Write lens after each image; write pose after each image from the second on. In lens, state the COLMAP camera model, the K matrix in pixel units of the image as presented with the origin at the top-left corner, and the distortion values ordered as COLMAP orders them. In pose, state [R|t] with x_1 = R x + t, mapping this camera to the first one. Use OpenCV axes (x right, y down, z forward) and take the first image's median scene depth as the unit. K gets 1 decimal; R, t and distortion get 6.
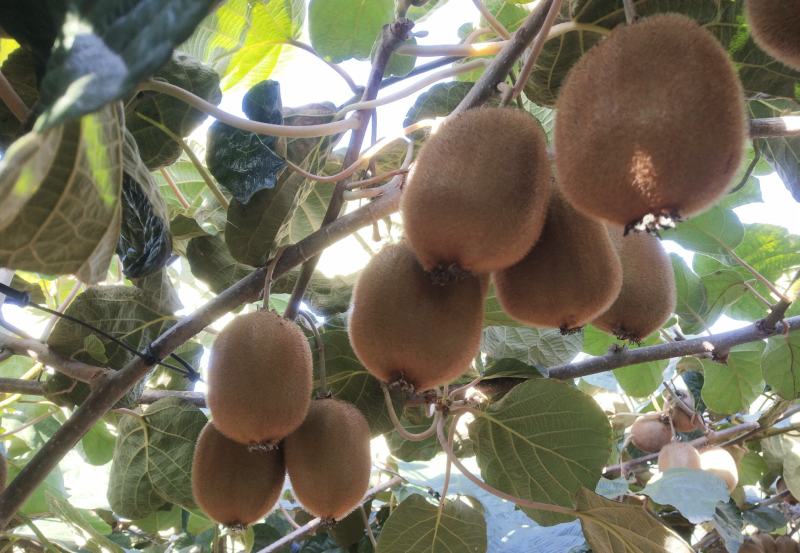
lens RADIAL K [[625.8, 0, 400.0], [0, 625.8, 310.1], [0, 0, 1]] dist [-0.000823, 0.006673]
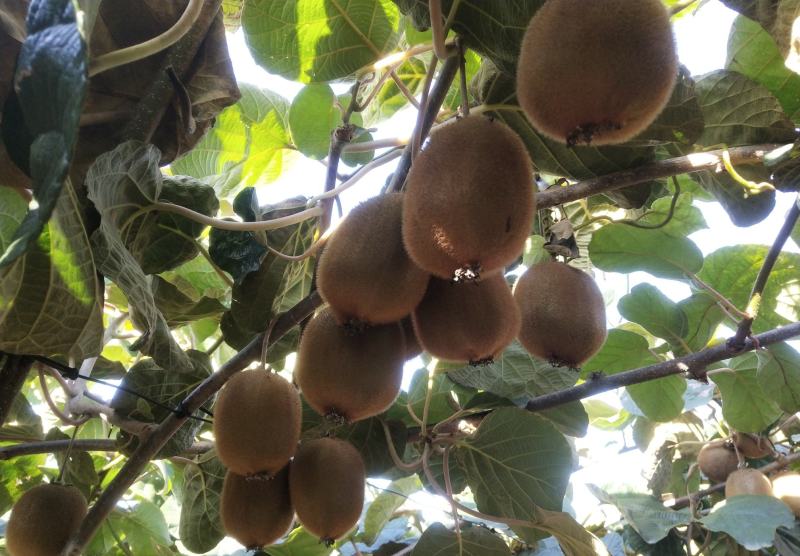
lens RADIAL K [[625.8, 0, 400.0], [0, 625.8, 311.6], [0, 0, 1]] dist [-0.000823, 0.006673]
pose [[0.978057, -0.099200, -0.183206, 0.267582], [0.084118, 0.992531, -0.088355, 0.021627], [0.190603, 0.071005, 0.979096, -0.155584]]
